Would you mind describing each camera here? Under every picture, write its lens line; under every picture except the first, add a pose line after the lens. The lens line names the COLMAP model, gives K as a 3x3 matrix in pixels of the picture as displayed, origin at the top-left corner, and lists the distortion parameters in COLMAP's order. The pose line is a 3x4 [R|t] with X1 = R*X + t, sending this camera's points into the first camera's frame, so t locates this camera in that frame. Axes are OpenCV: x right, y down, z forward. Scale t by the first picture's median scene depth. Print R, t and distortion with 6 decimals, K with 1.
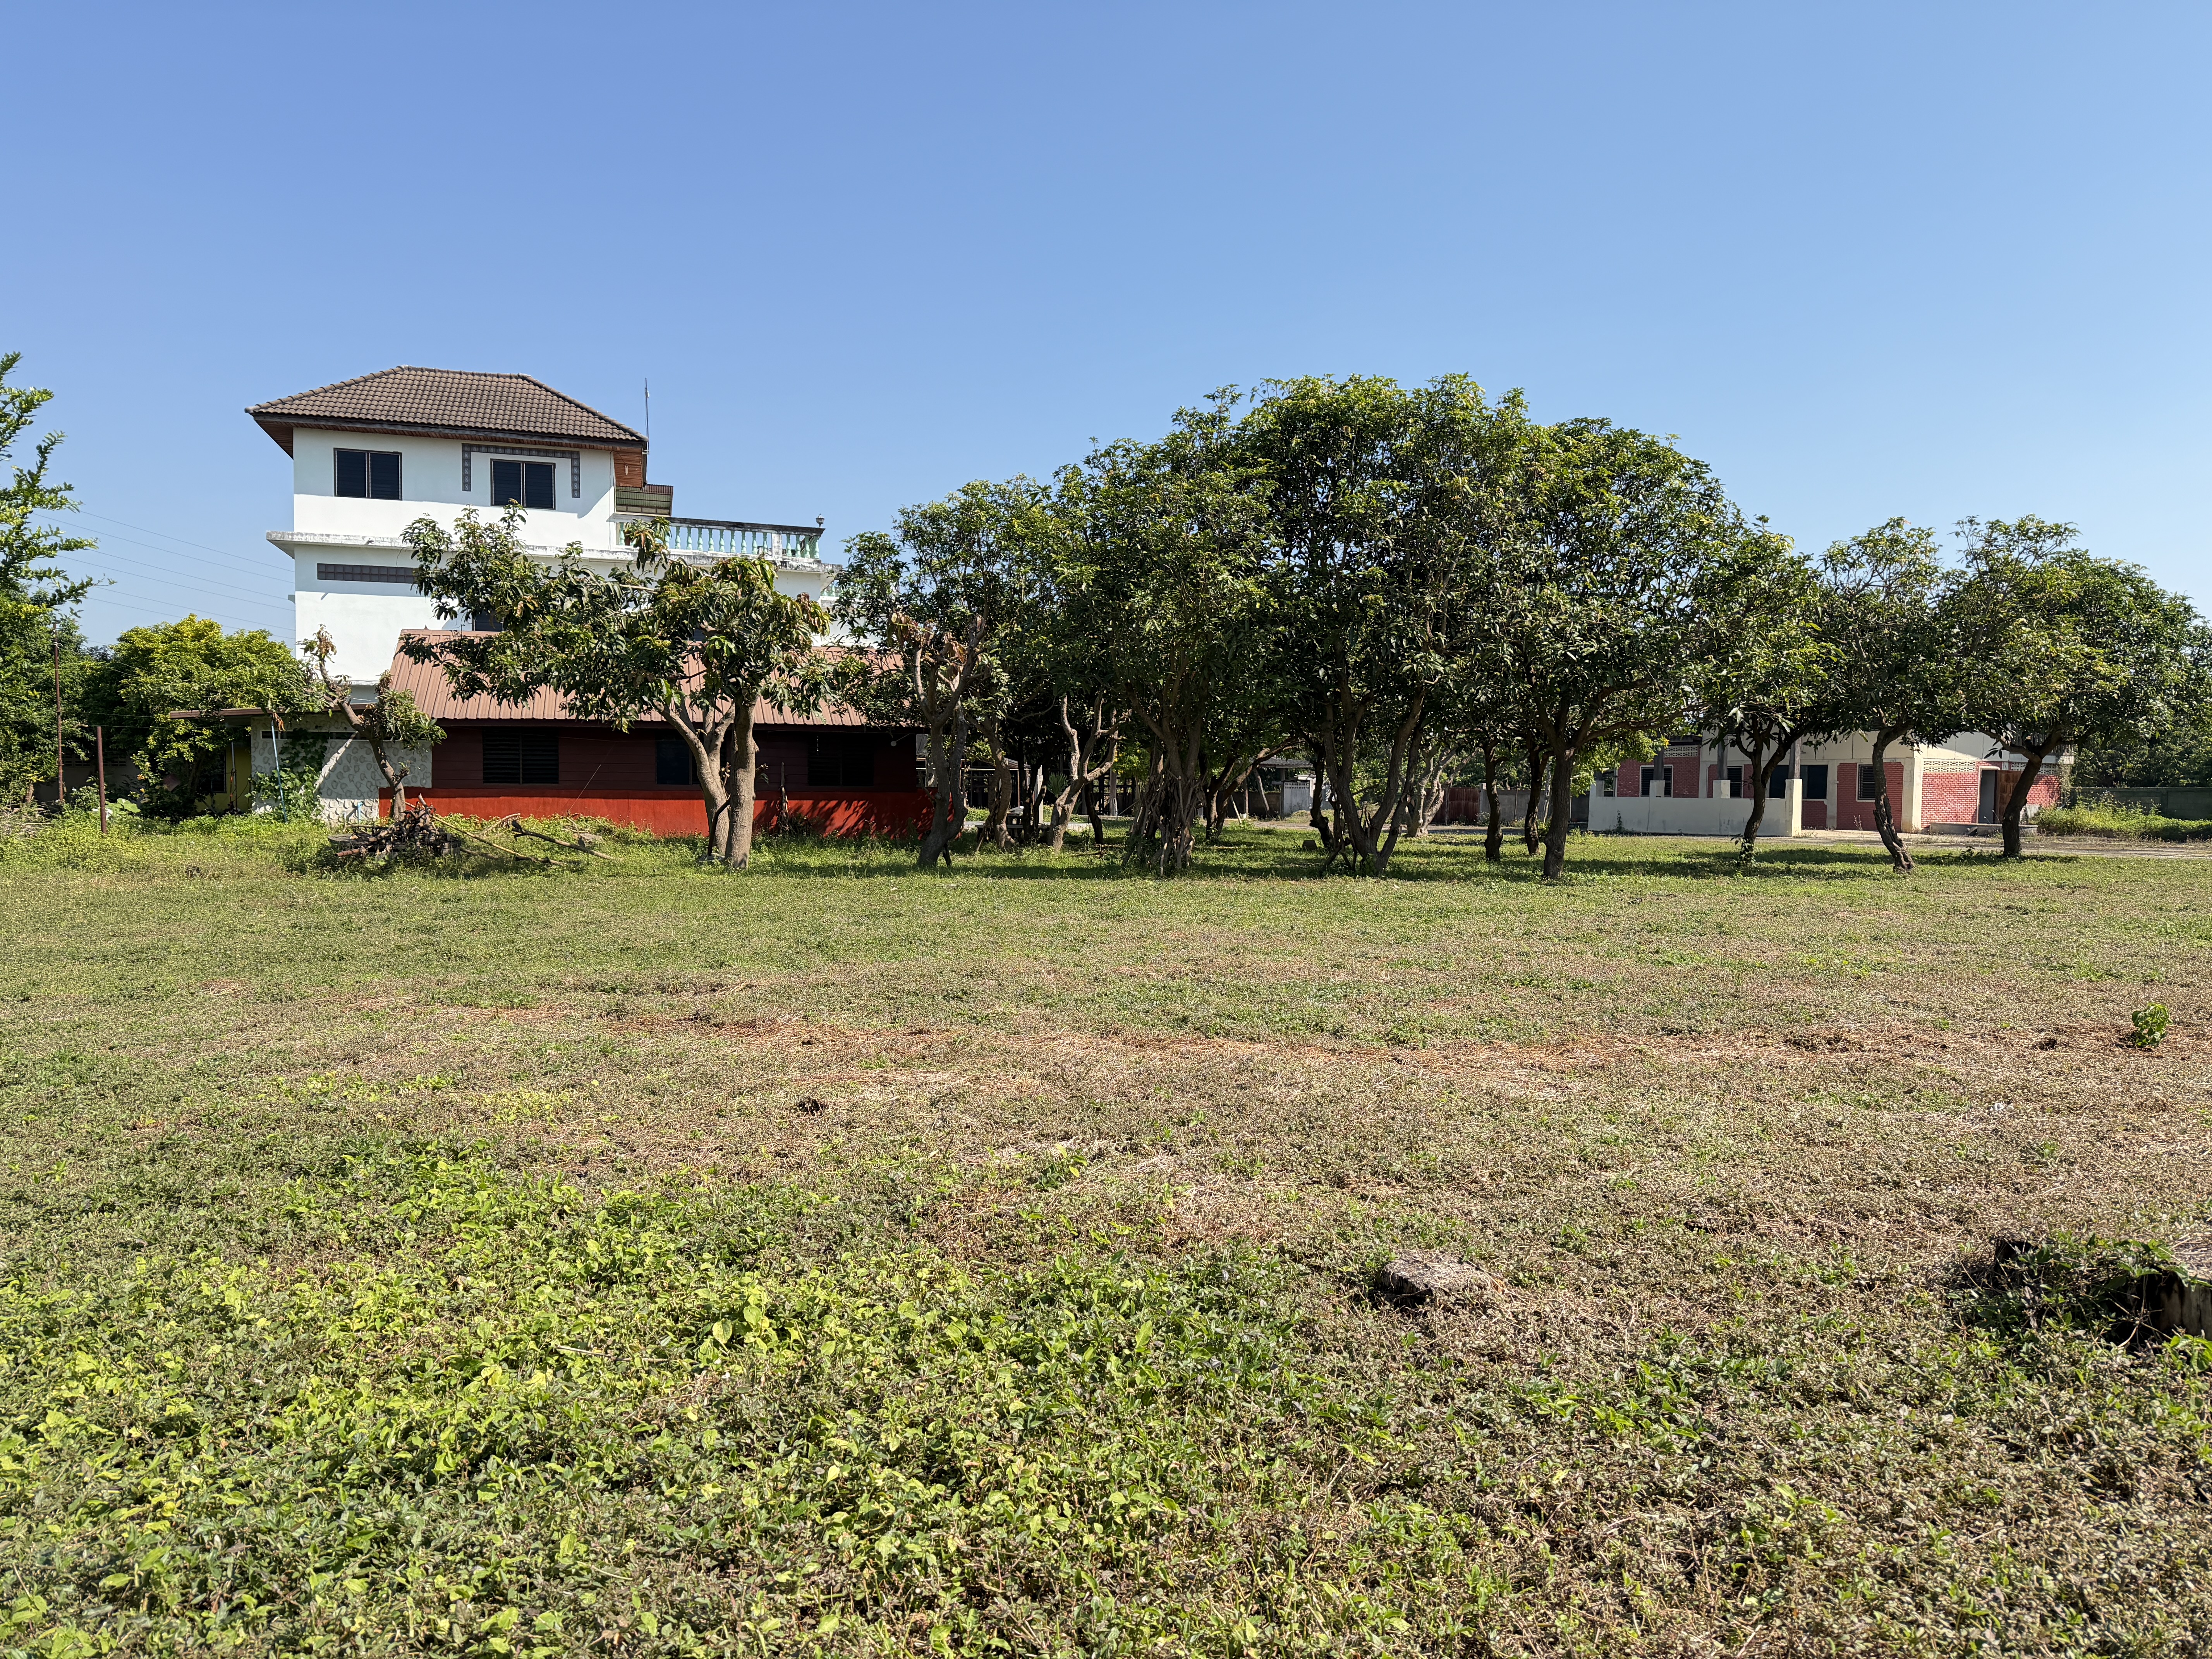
lens RADIAL K [[1641.2, 0, 1106.0], [0, 1641.2, 829.5], [0, 0, 1]] dist [0.001248, -0.106262]
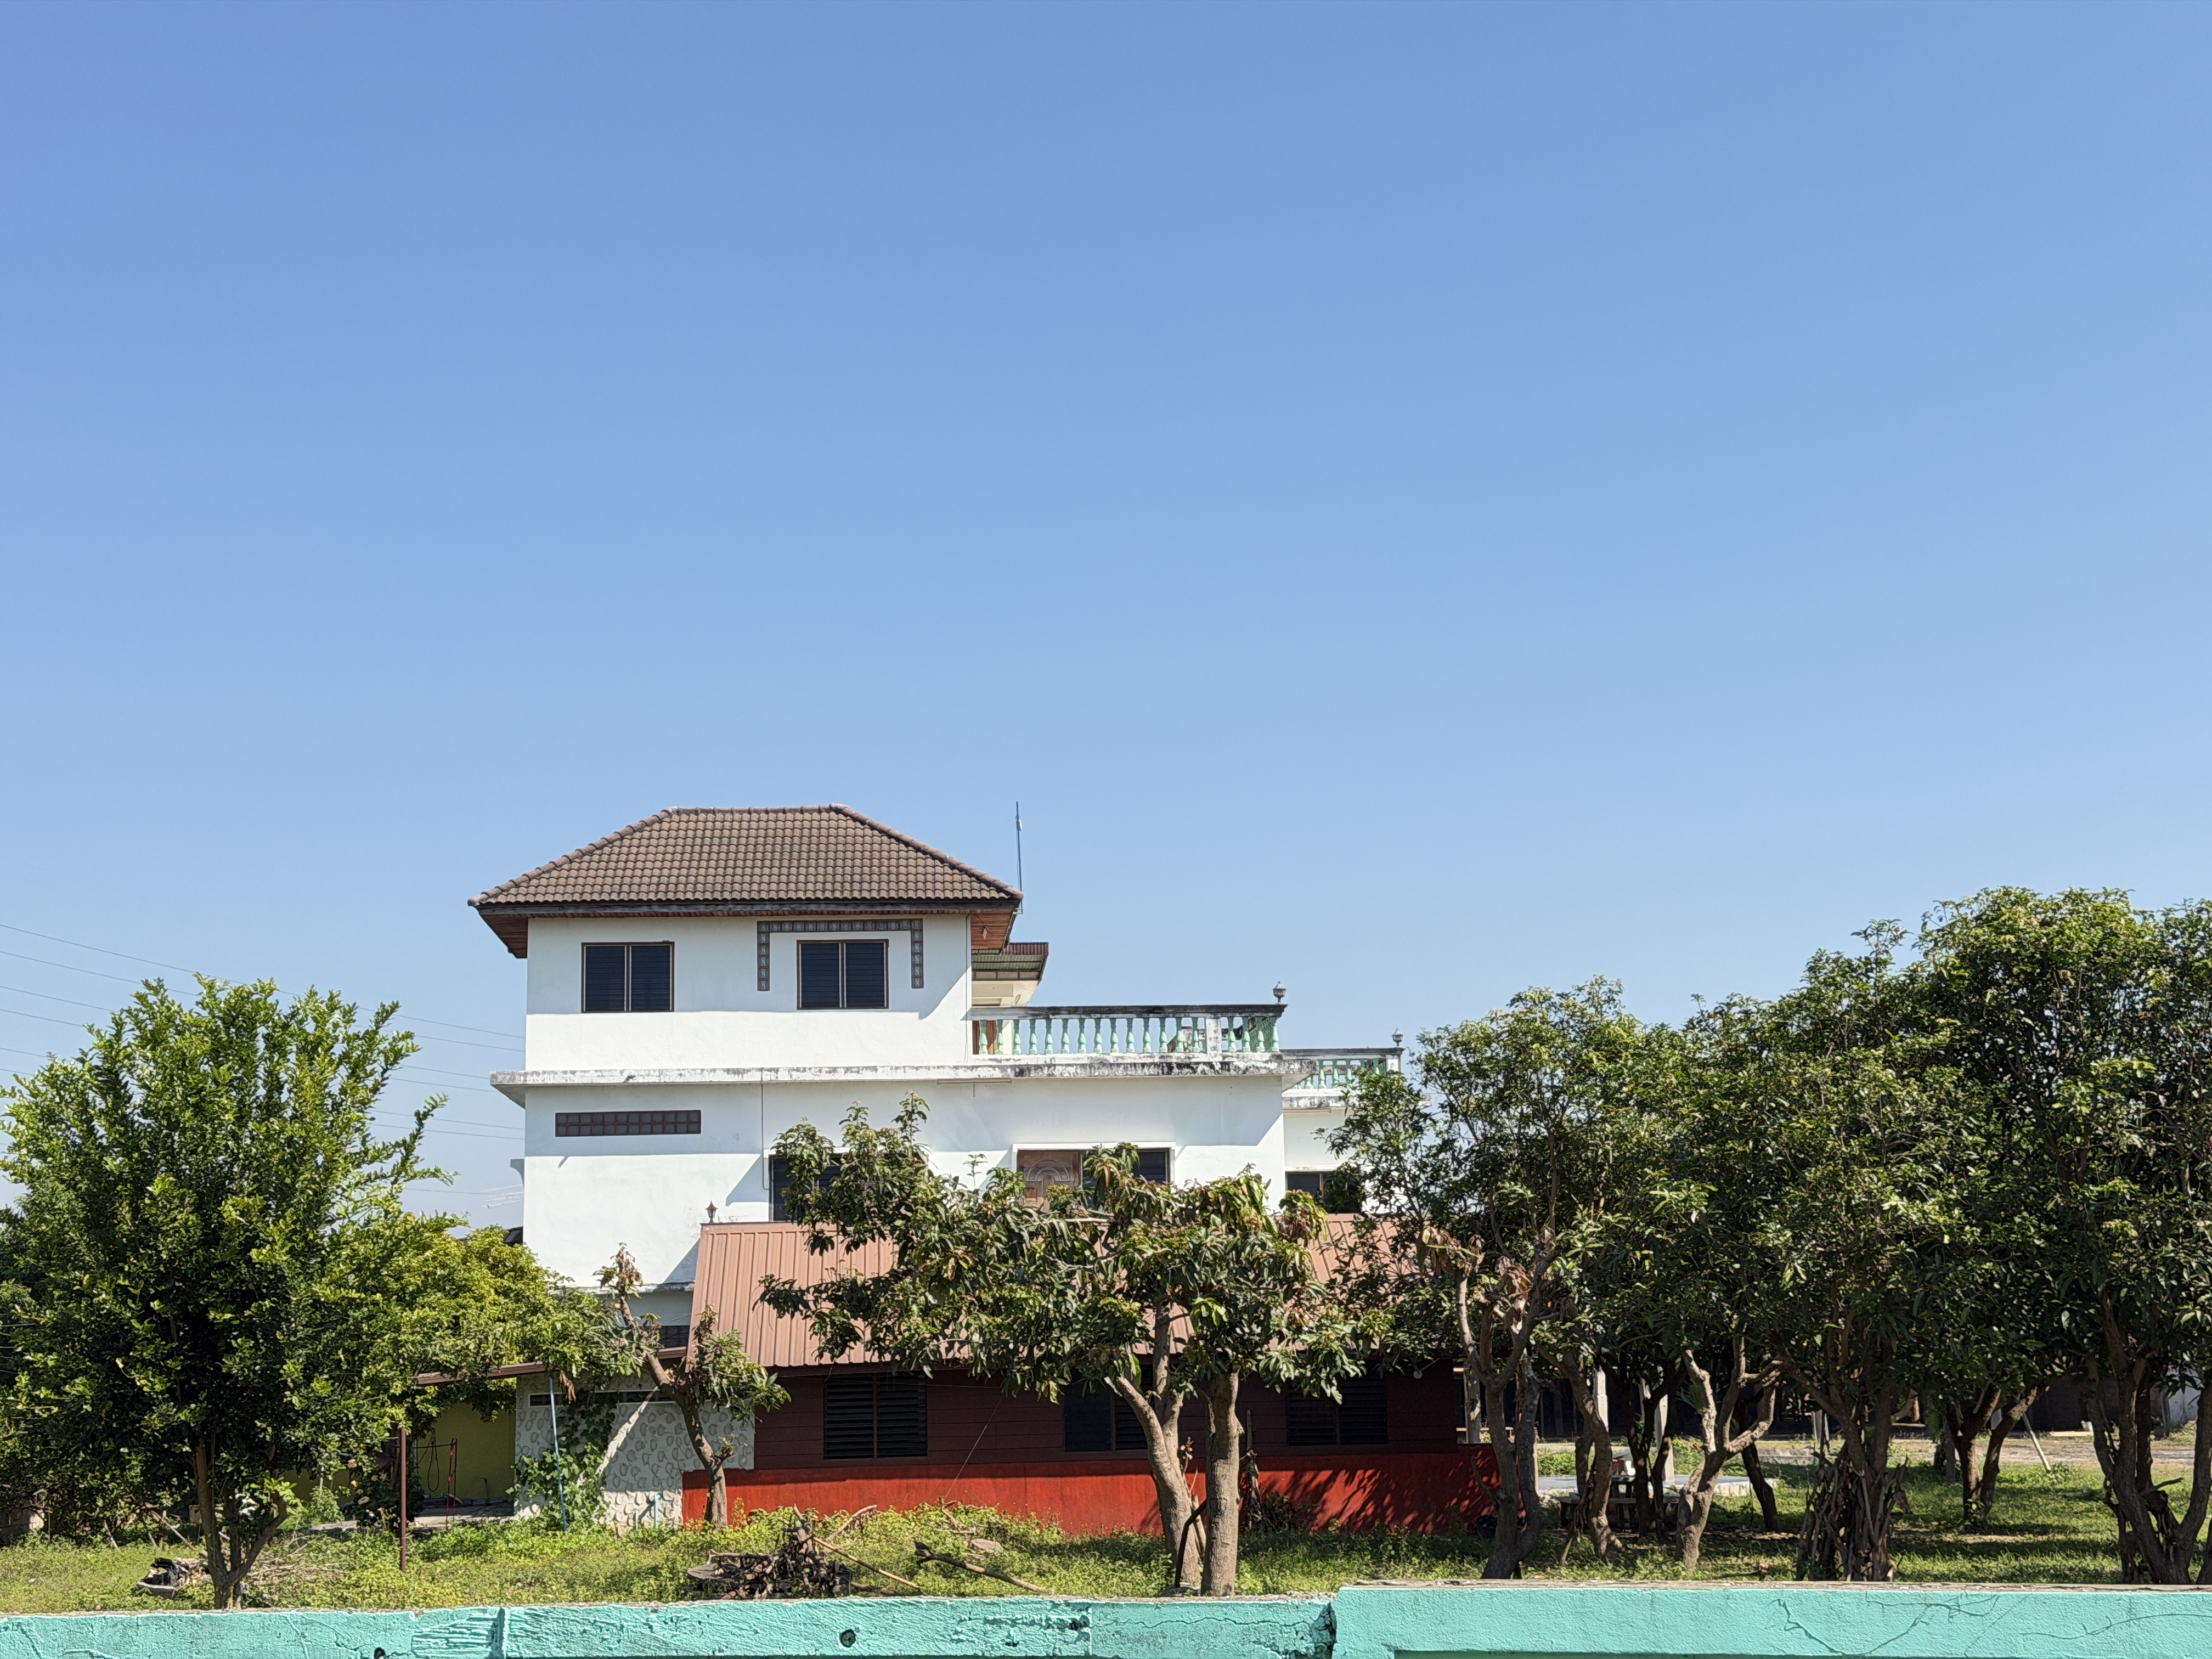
lens RADIAL K [[2774.2, 0, 1107.1], [0, 2774.2, 864.3], [0, 0, 1]] dist [0.146169, -0.044498]
pose [[0.972756, -0.060685, -0.223747, 0.010674], [0.010748, 0.975900, -0.217955, -0.016505], [0.231582, 0.209612, 0.949965, -0.140117]]
